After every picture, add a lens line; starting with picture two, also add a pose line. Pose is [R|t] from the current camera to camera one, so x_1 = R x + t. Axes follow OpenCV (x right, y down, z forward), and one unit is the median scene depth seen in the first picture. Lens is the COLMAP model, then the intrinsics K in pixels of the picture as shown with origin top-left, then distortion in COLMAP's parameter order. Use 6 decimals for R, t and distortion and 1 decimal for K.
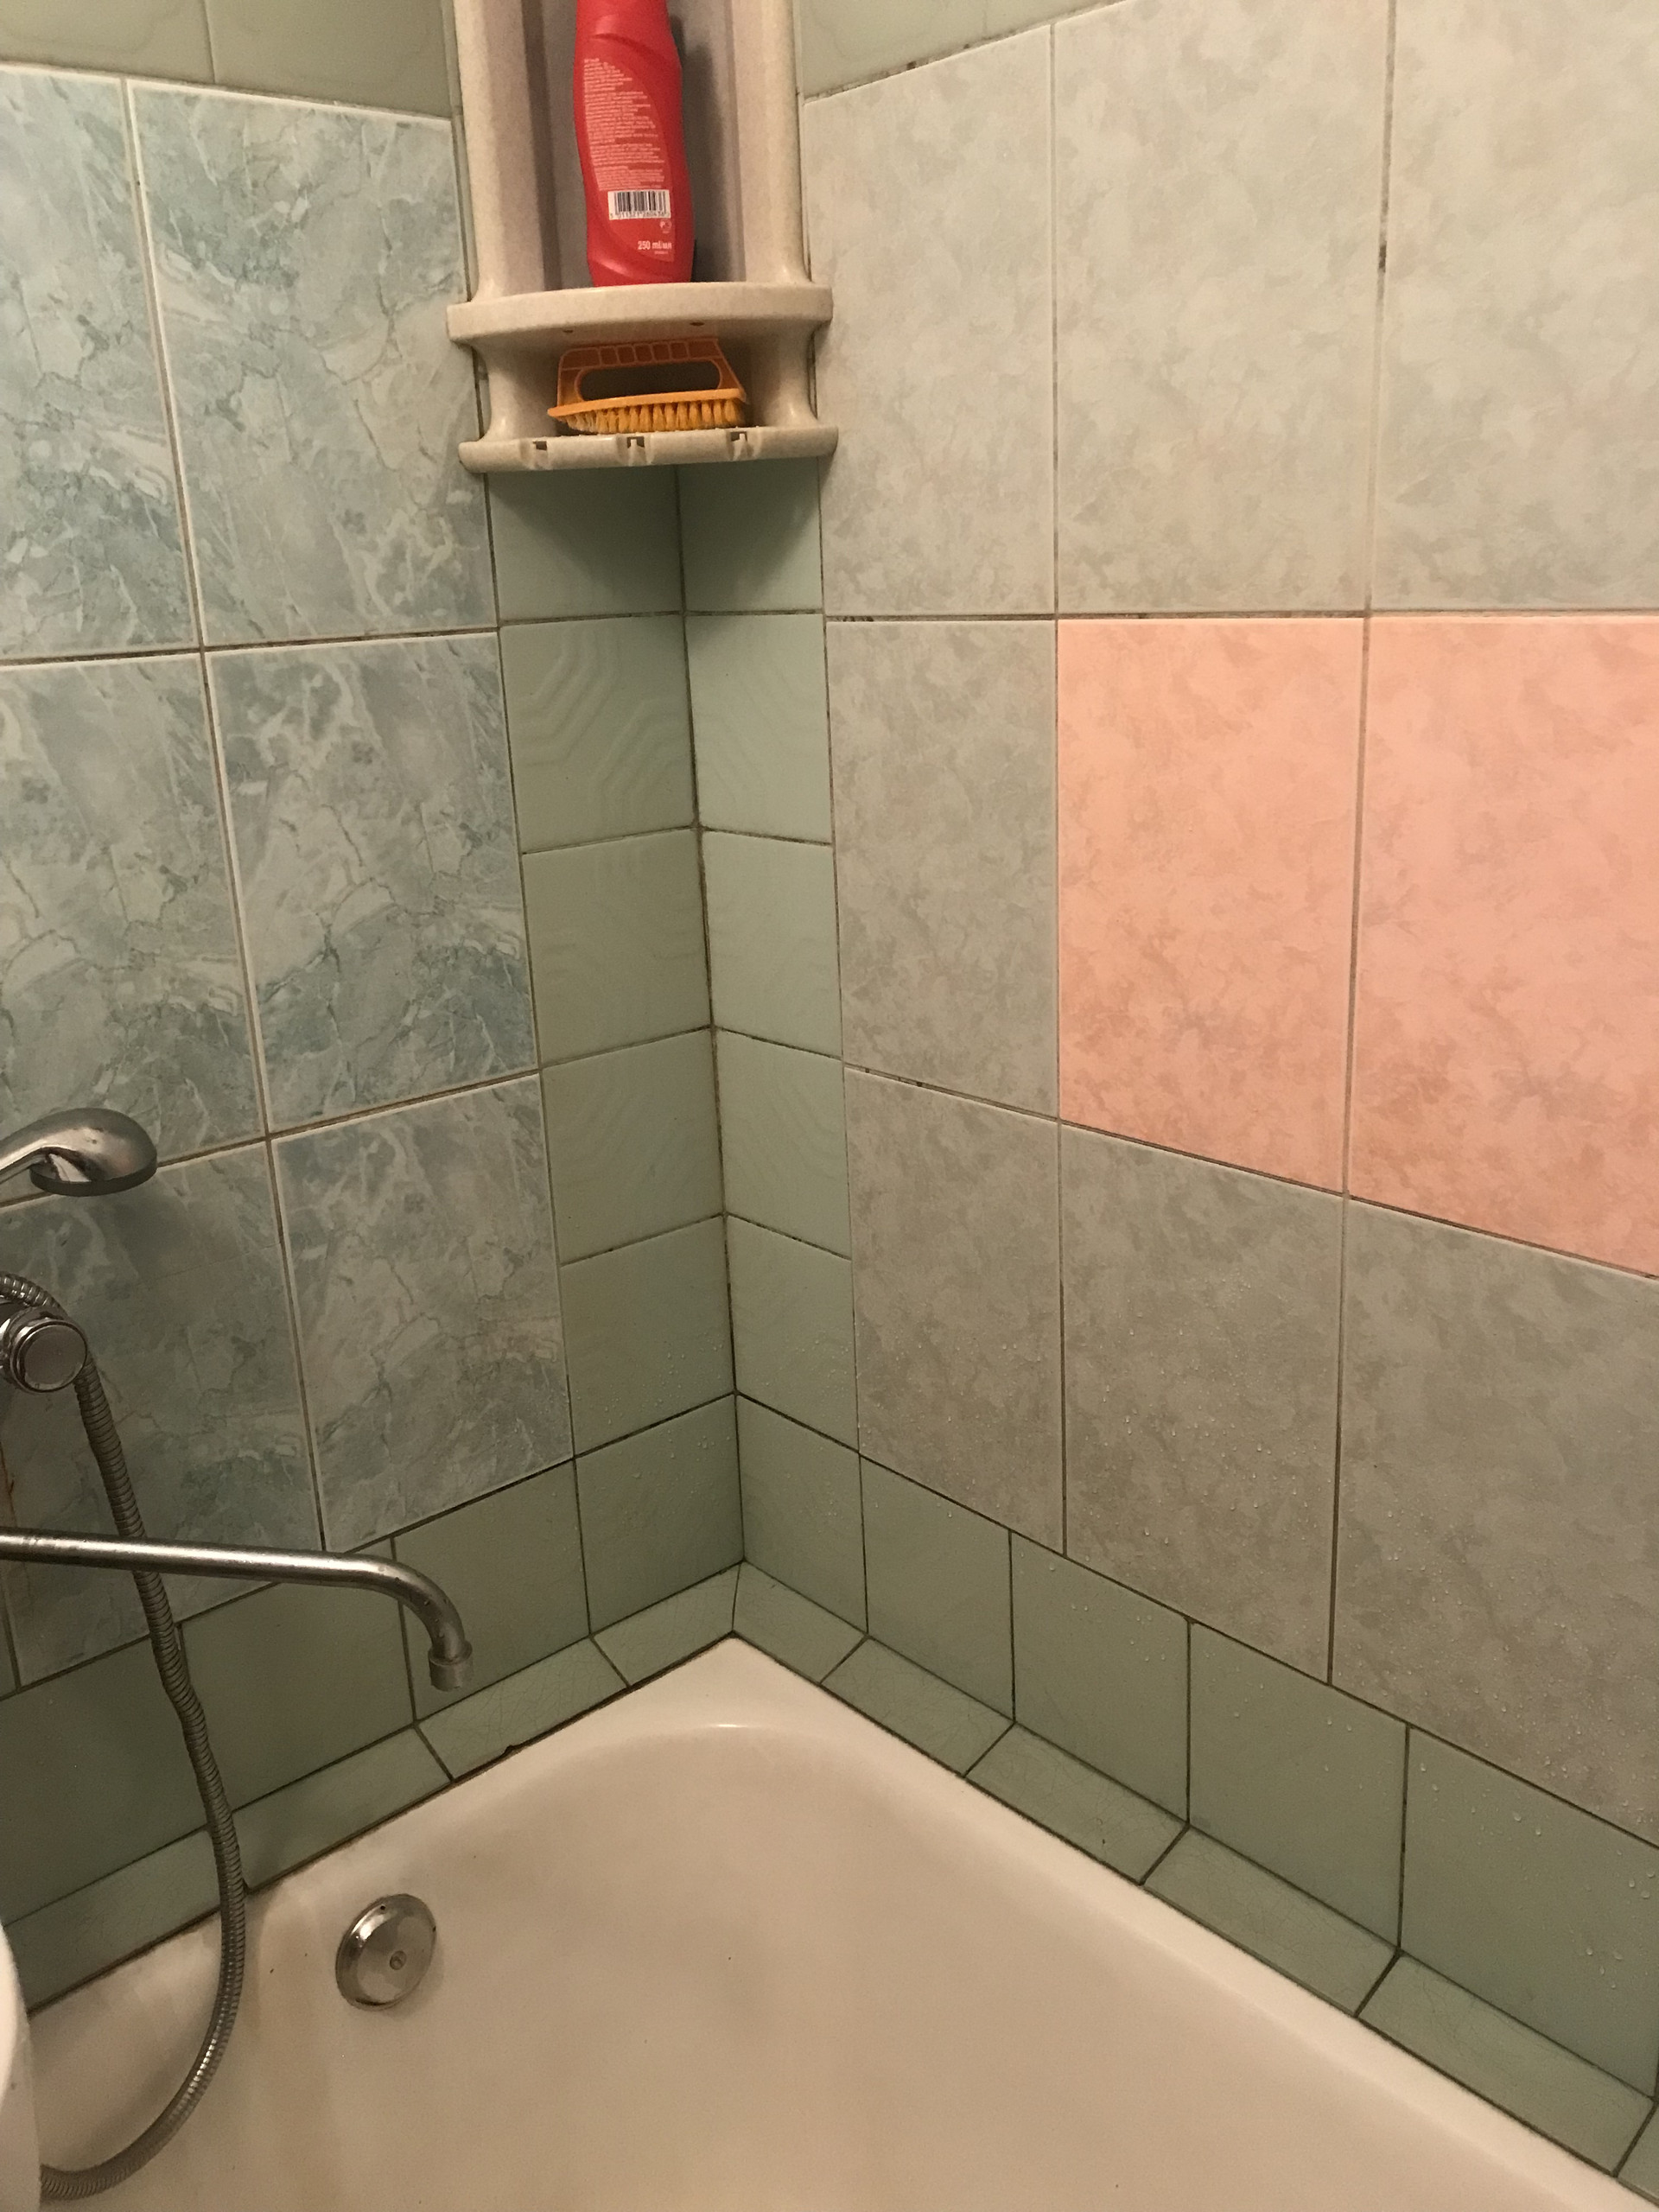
lens RADIAL K [[1828.4, 0, 828.8], [0, 1828.4, 1067.9], [0, 0, 1]] dist [0.022635, -0.020912]
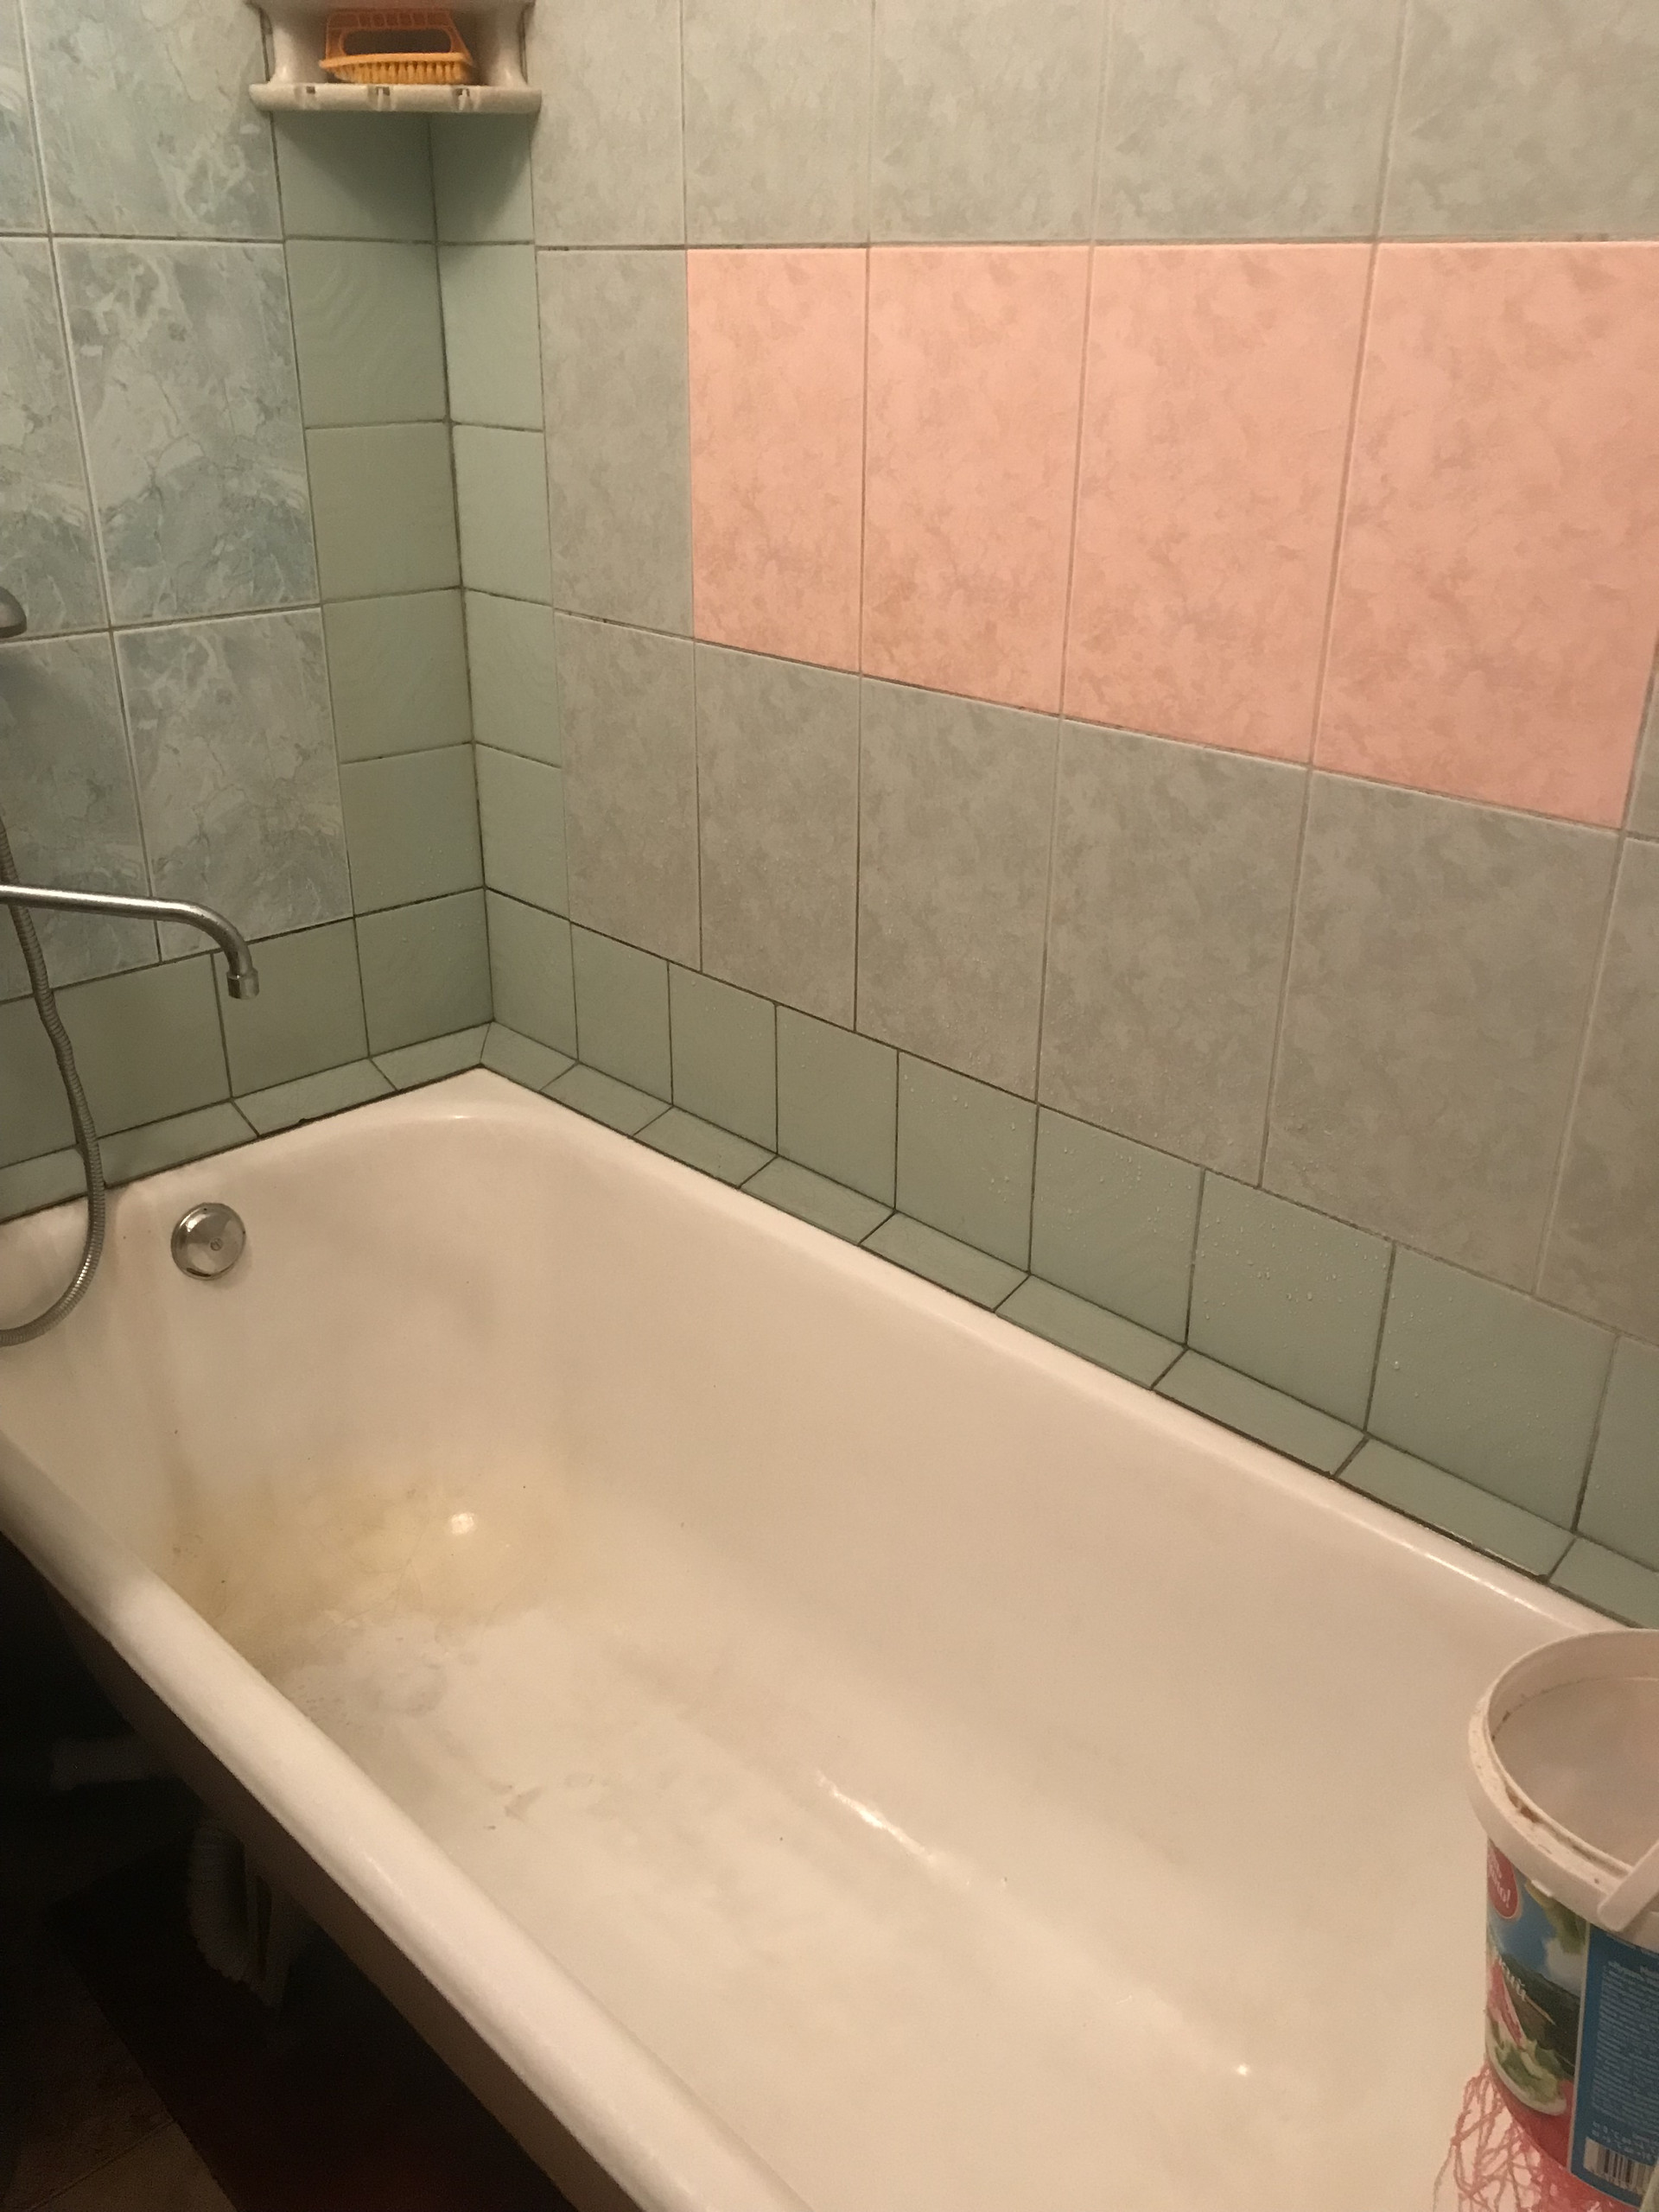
lens RADIAL K [[1828.4, 0, 824.6], [0, 1828.4, 1113.6], [0, 0, 1]] dist [0.022635, -0.020912]
pose [[0.997619, 0.031548, 0.061322, 0.152462], [-0.040360, 0.988126, 0.148247, 0.175138], [-0.055917, -0.150369, 0.987047, -0.431950]]
